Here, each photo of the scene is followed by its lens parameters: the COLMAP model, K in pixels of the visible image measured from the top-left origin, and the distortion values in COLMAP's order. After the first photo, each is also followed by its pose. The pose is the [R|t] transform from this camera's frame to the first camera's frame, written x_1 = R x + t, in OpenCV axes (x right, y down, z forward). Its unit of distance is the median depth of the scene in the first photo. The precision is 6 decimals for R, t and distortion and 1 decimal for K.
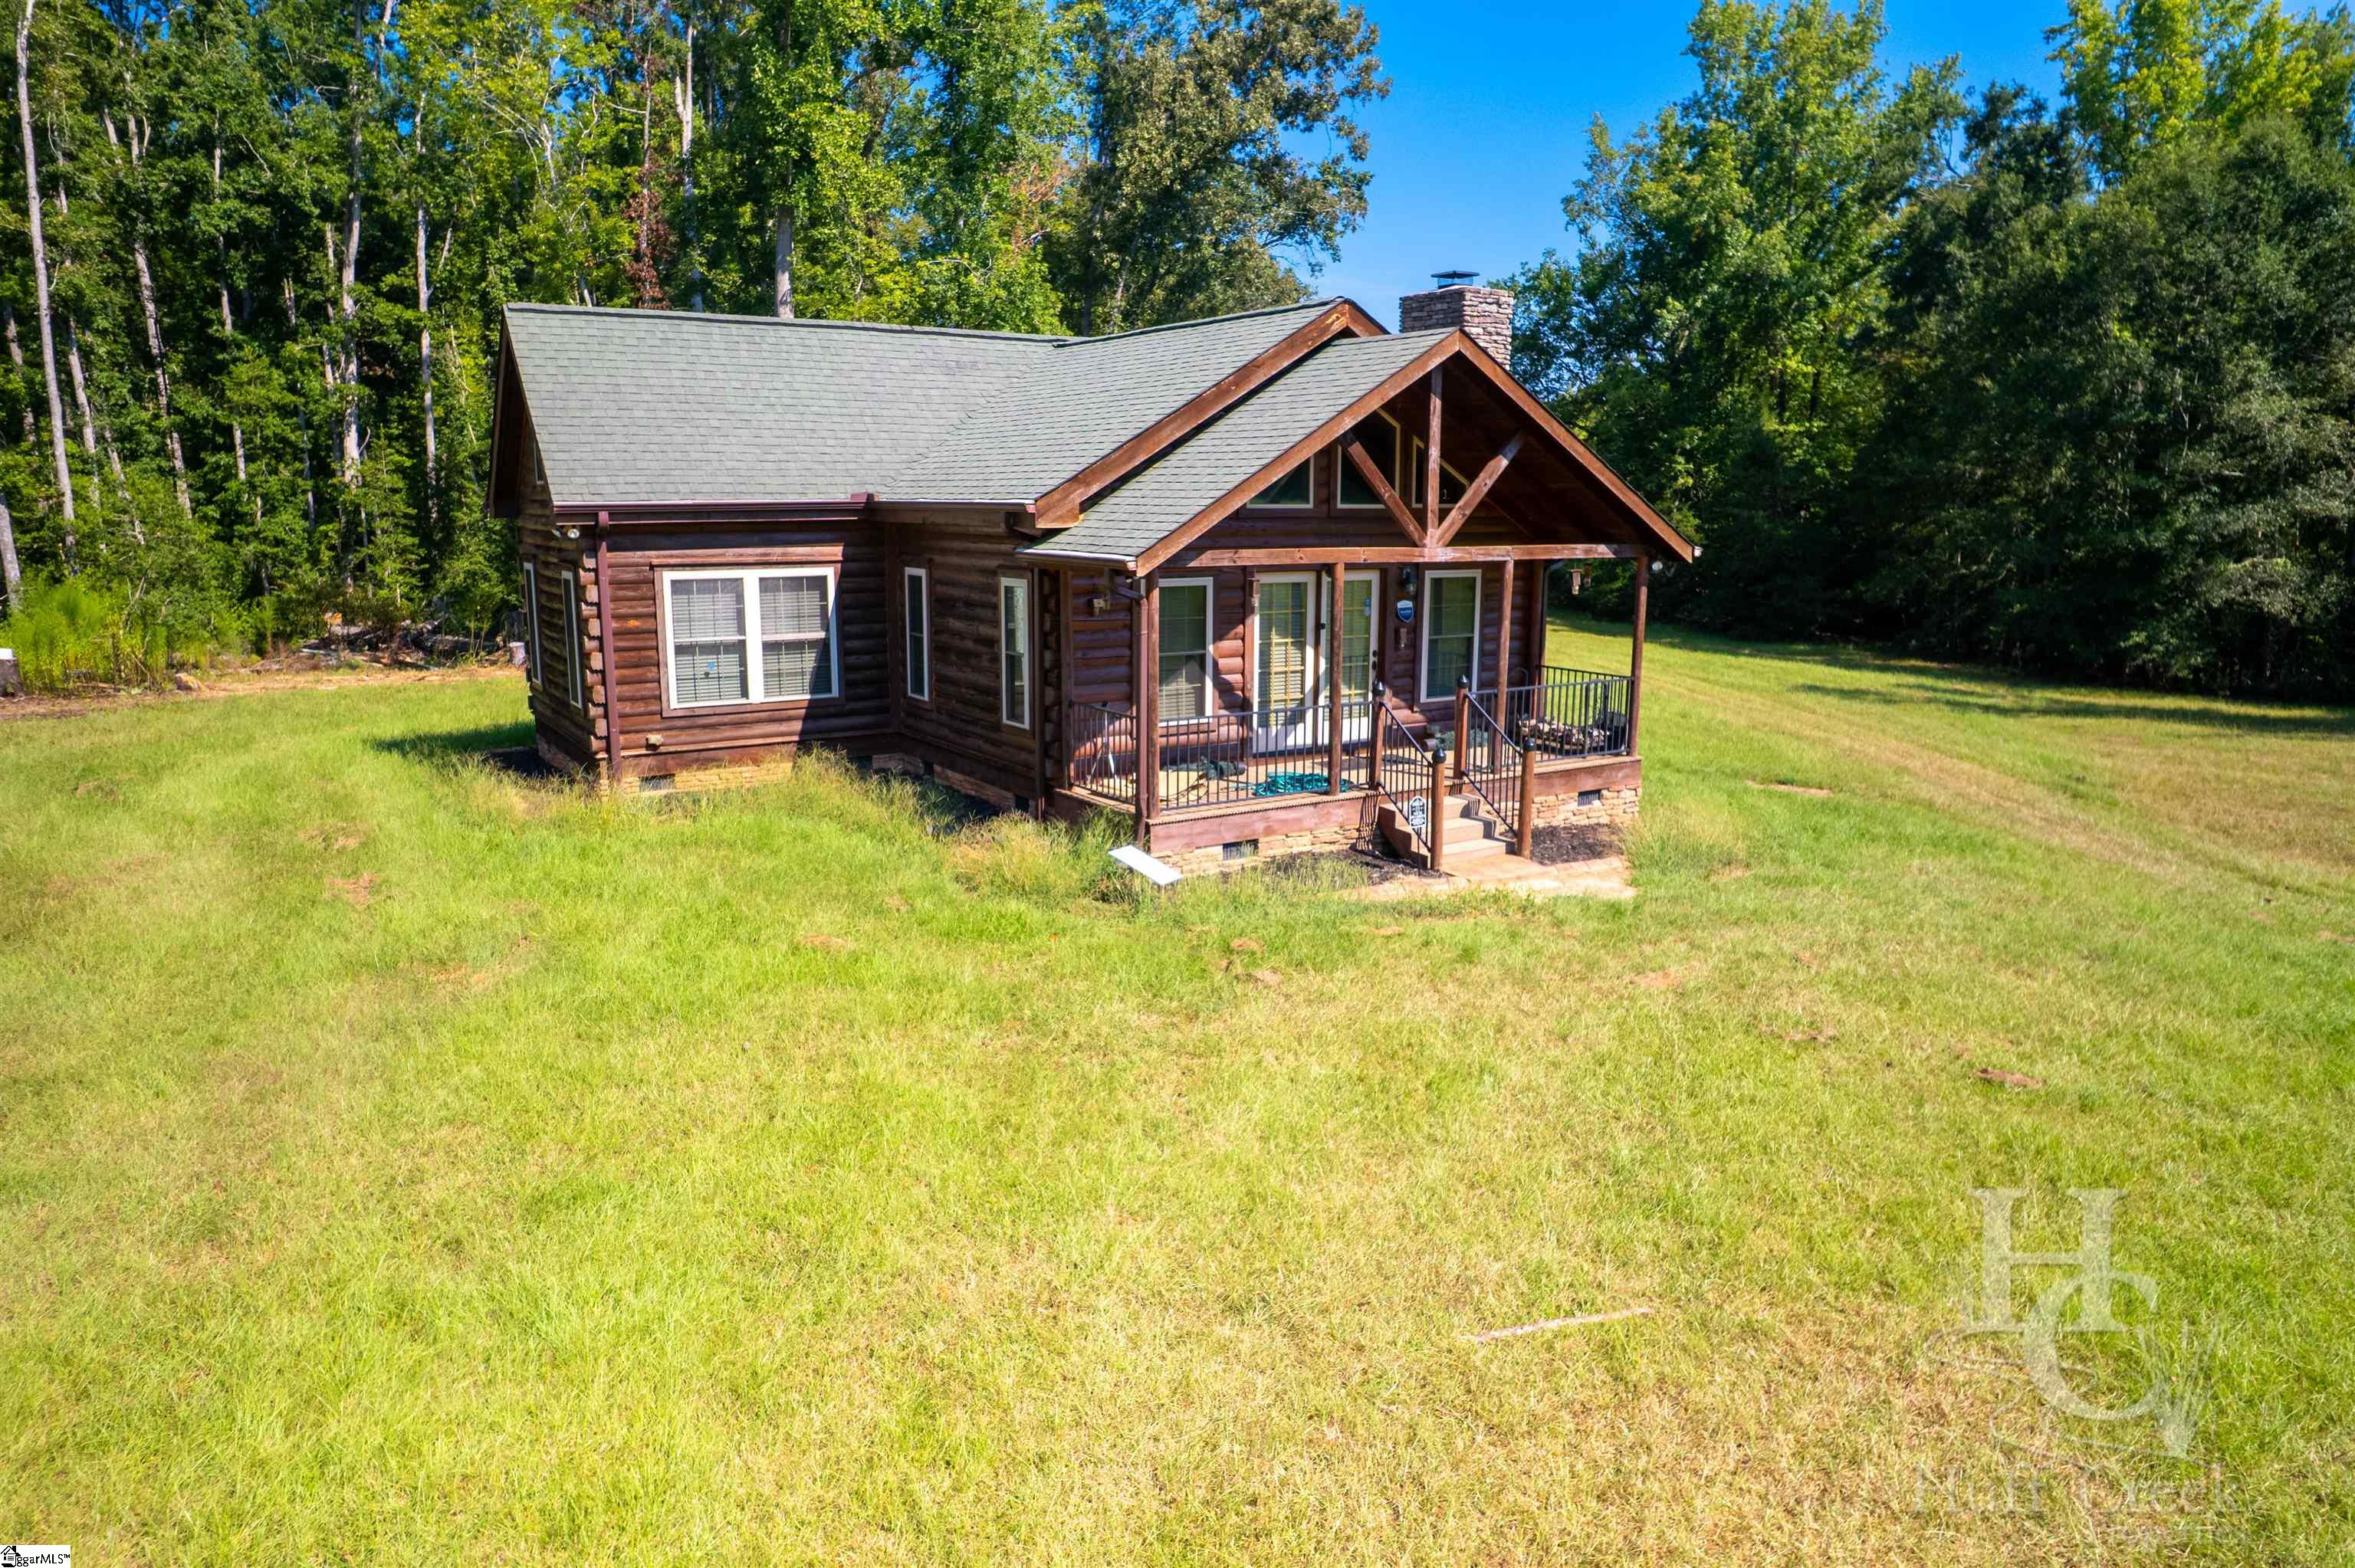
lens RADIAL K [[1520.7, 0, 1181.9], [0, 1520.7, 789.6], [0, 0, 1]] dist [-0.042000, 0.026955]
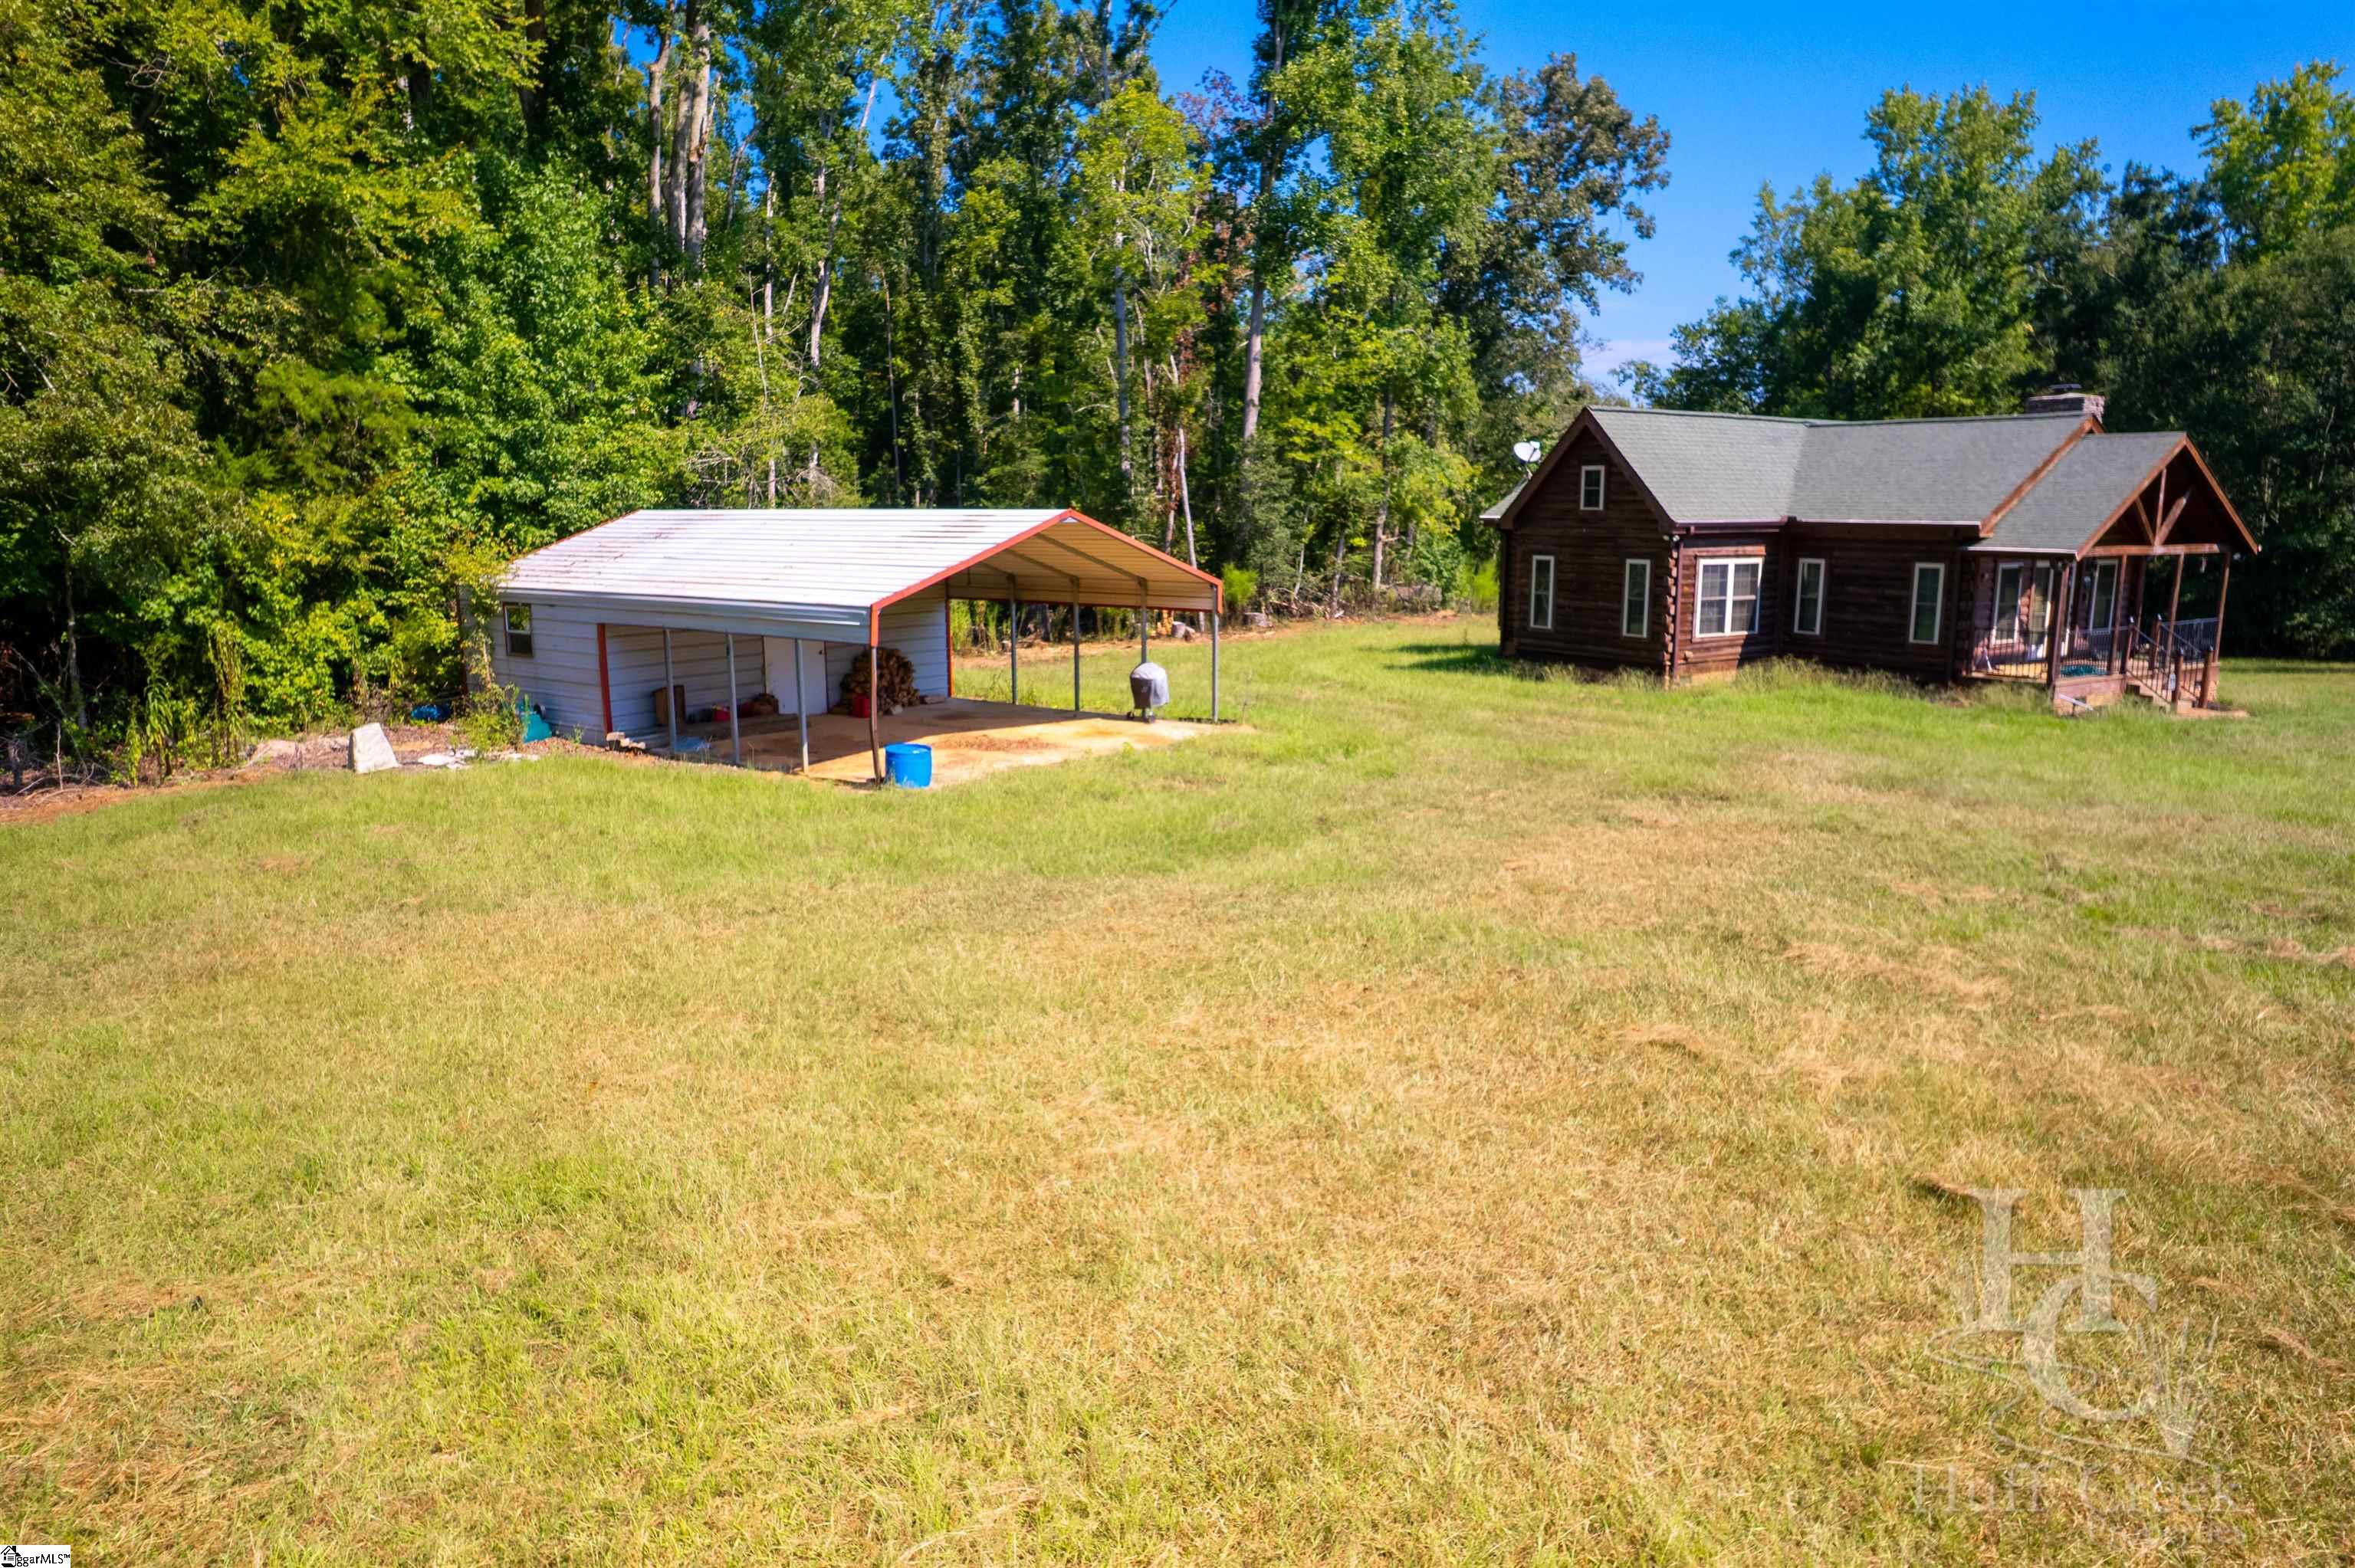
lens RADIAL K [[1520.7, 0, 1166.3], [0, 1520.7, 779.9], [0, 0, 1]] dist [-0.042000, 0.026955]
pose [[0.999973, -0.005893, 0.004336, -0.314227], [0.005951, 0.999893, -0.013387, 0.042954], [-0.004257, 0.013413, 0.999901, -0.246267]]
